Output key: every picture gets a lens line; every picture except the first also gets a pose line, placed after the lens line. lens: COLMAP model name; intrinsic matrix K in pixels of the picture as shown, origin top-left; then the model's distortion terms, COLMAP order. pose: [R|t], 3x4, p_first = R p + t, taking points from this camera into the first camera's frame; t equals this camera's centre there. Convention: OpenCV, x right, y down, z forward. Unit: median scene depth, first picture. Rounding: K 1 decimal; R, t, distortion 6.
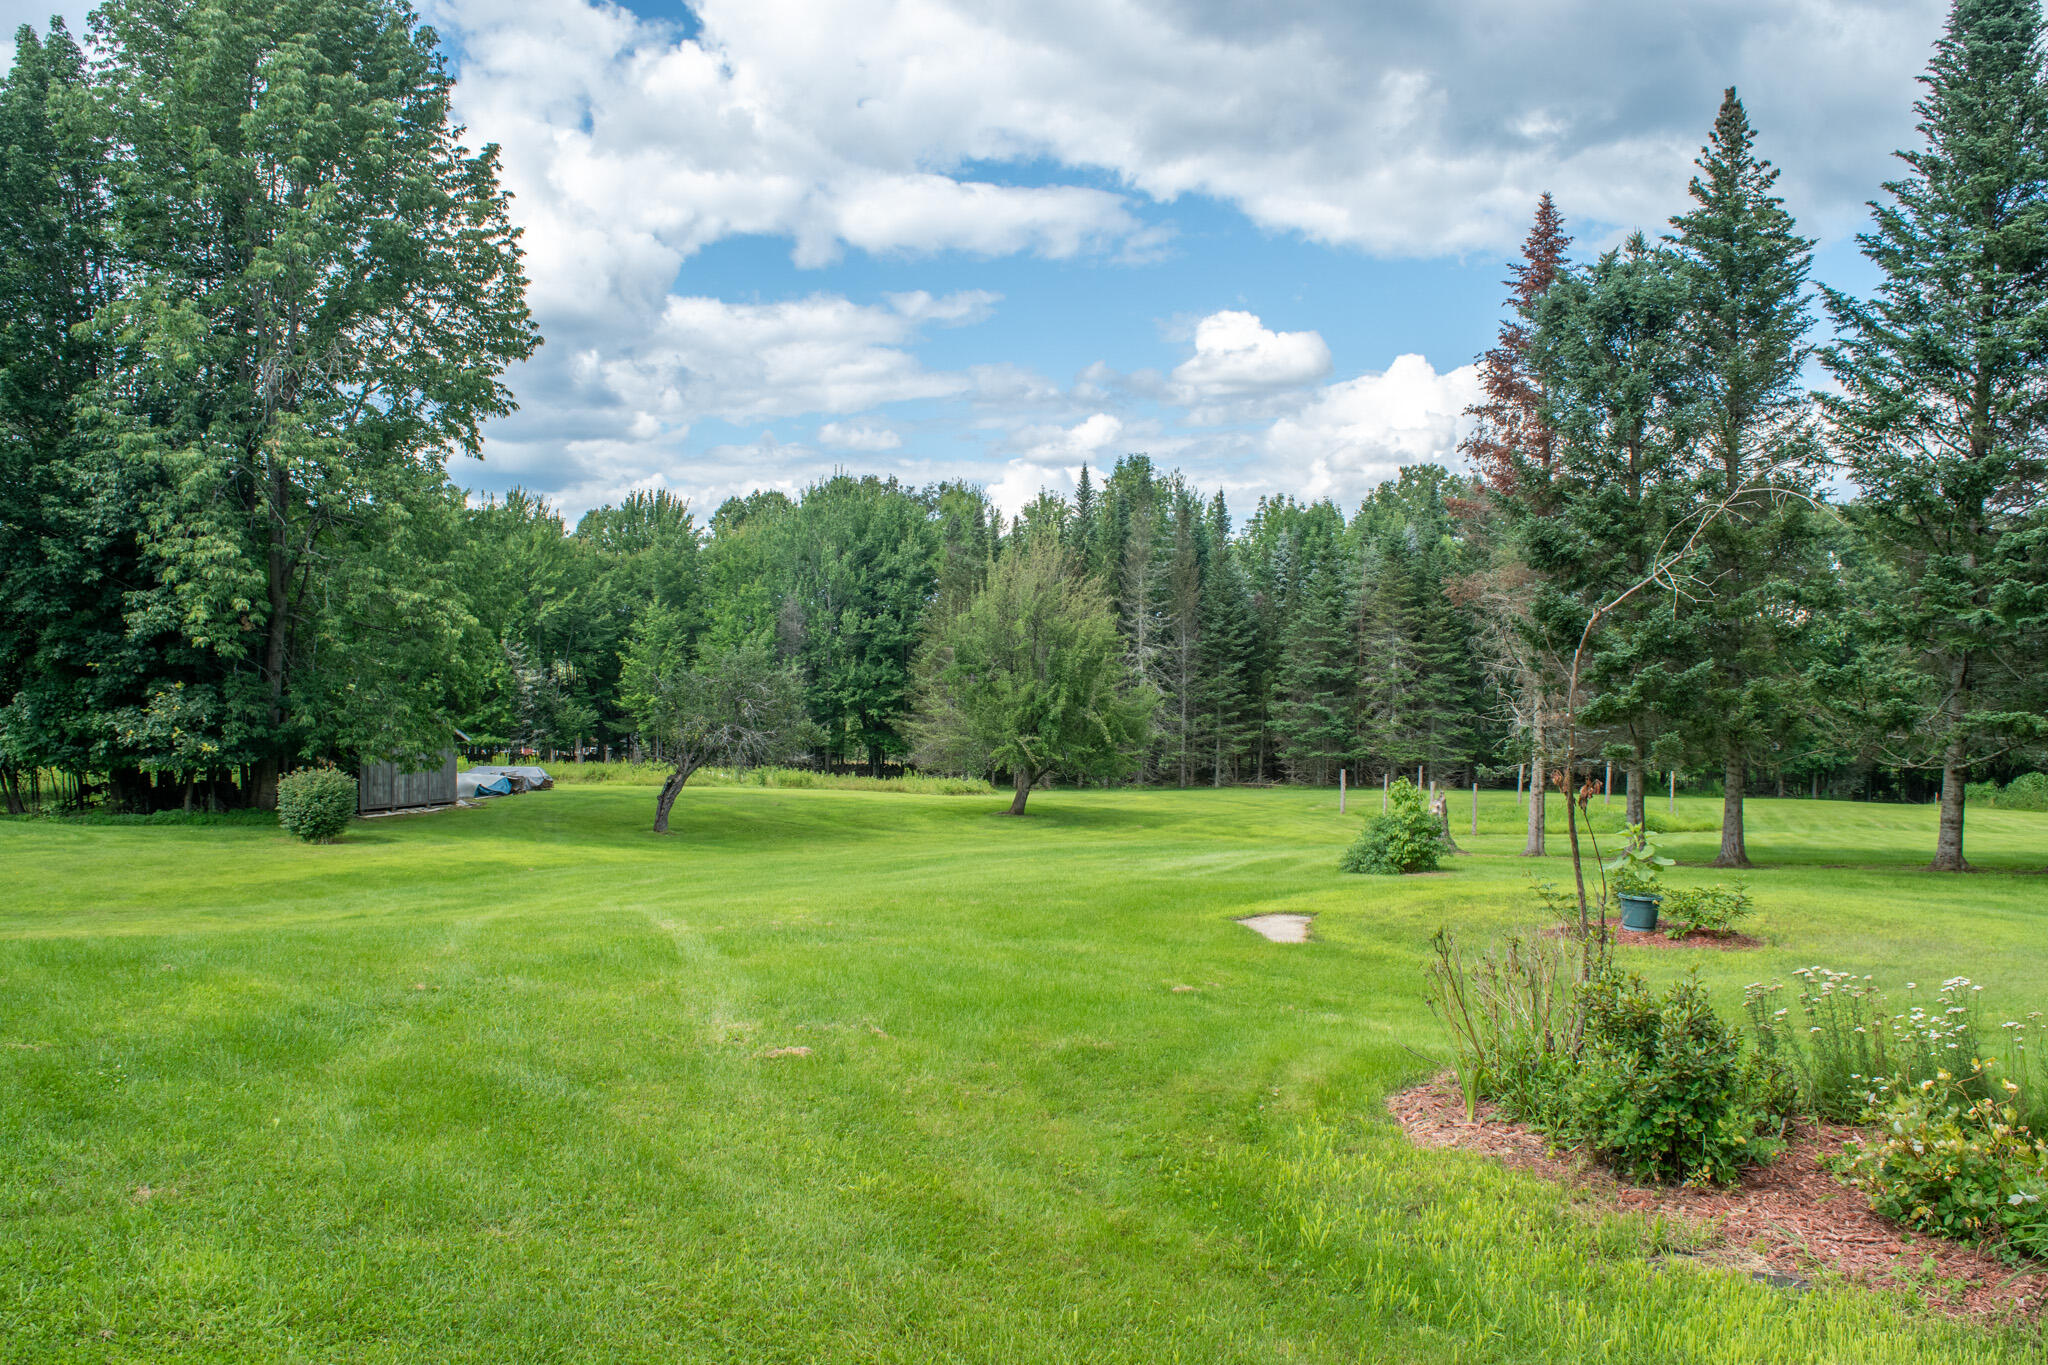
lens RADIAL K [[1624.6, 0, 1024.0], [0, 1624.6, 682.5], [0, 0, 1]] dist [-0.086860, 0.018859]
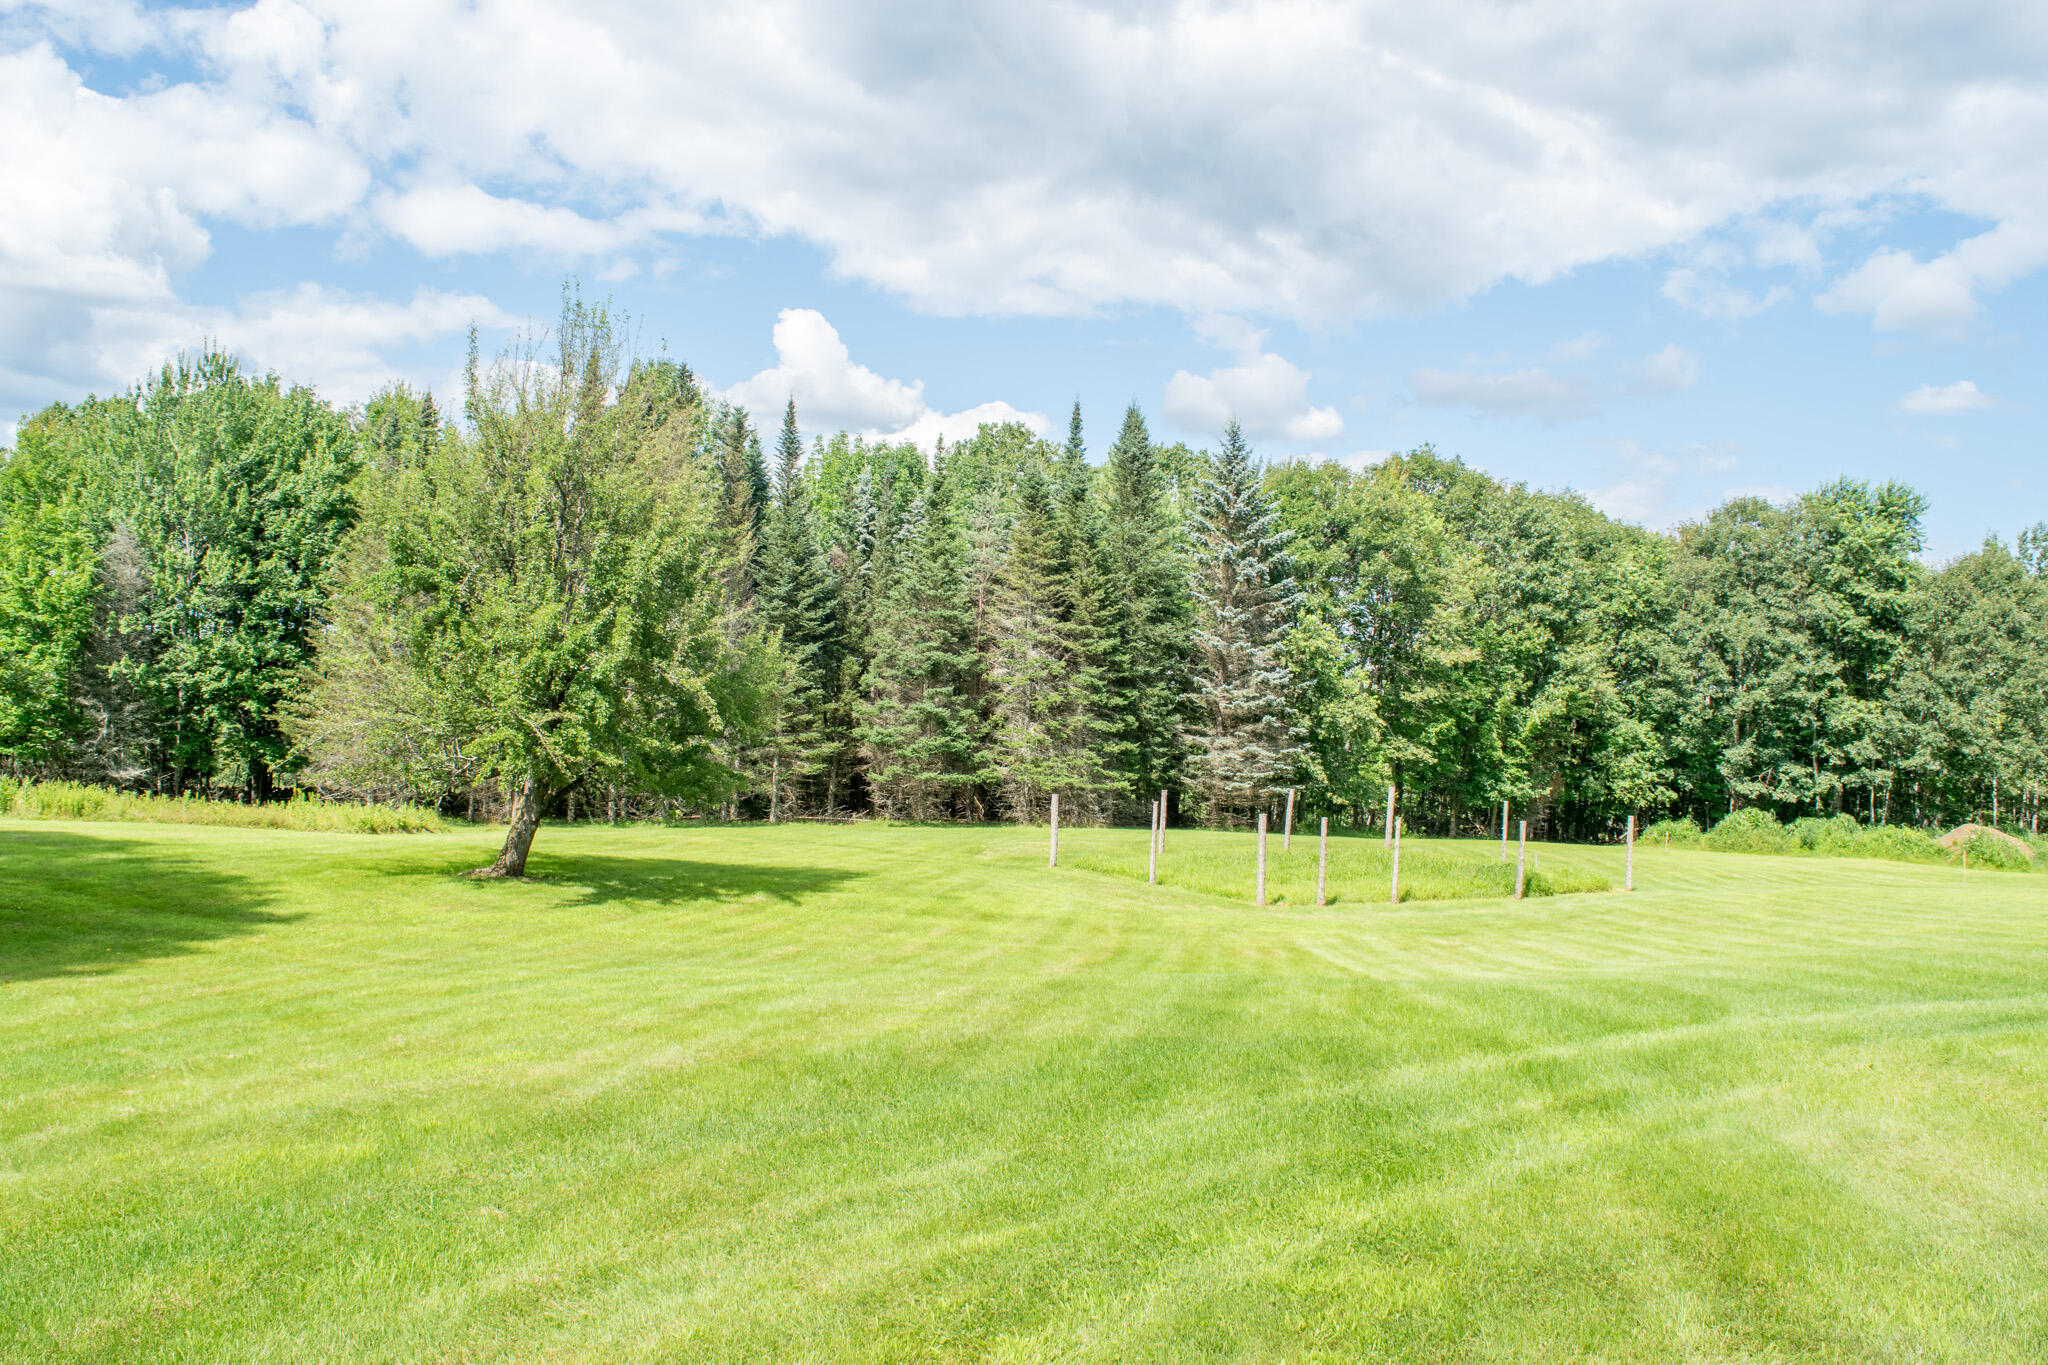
lens RADIAL K [[1624.6, 0, 1024.0], [0, 1624.6, 682.5], [0, 0, 1]] dist [-0.086860, 0.018859]
pose [[0.941766, 0.030950, 0.334842, -0.015460], [-0.023511, 0.999379, -0.026248, 0.021041], [-0.335447, 0.016847, 0.941908, 0.322501]]
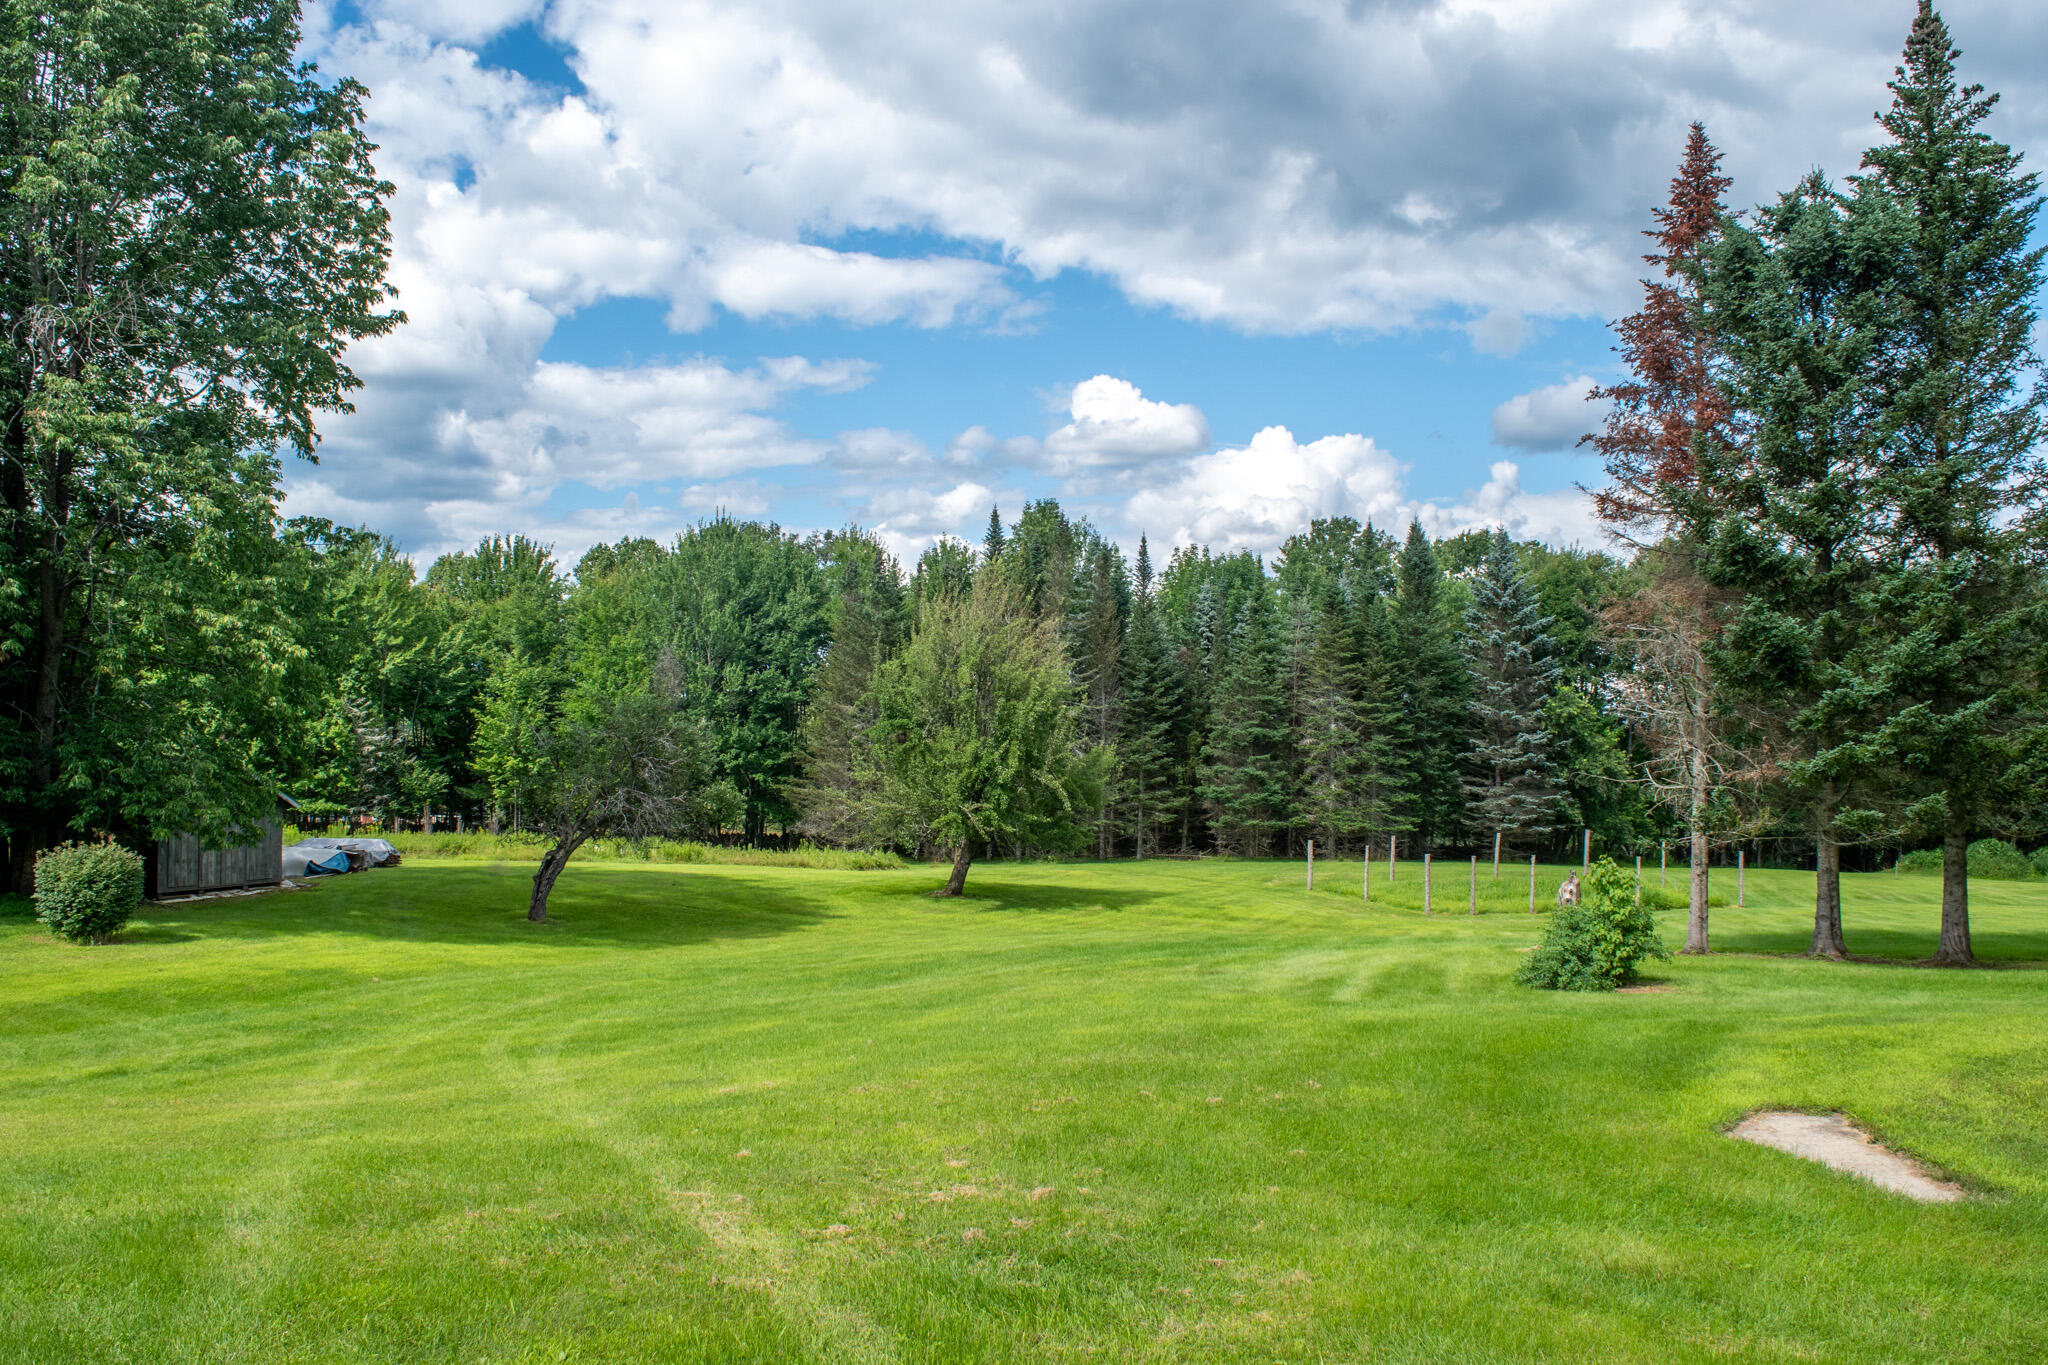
lens RADIAL K [[1624.6, 0, 1024.0], [0, 1624.6, 682.5], [0, 0, 1]] dist [-0.086860, 0.018859]
pose [[0.995916, 0.006171, 0.090073, -0.030657], [-0.002412, 0.999124, -0.041785, 0.003419], [-0.090252, 0.041397, 0.995058, 0.094250]]
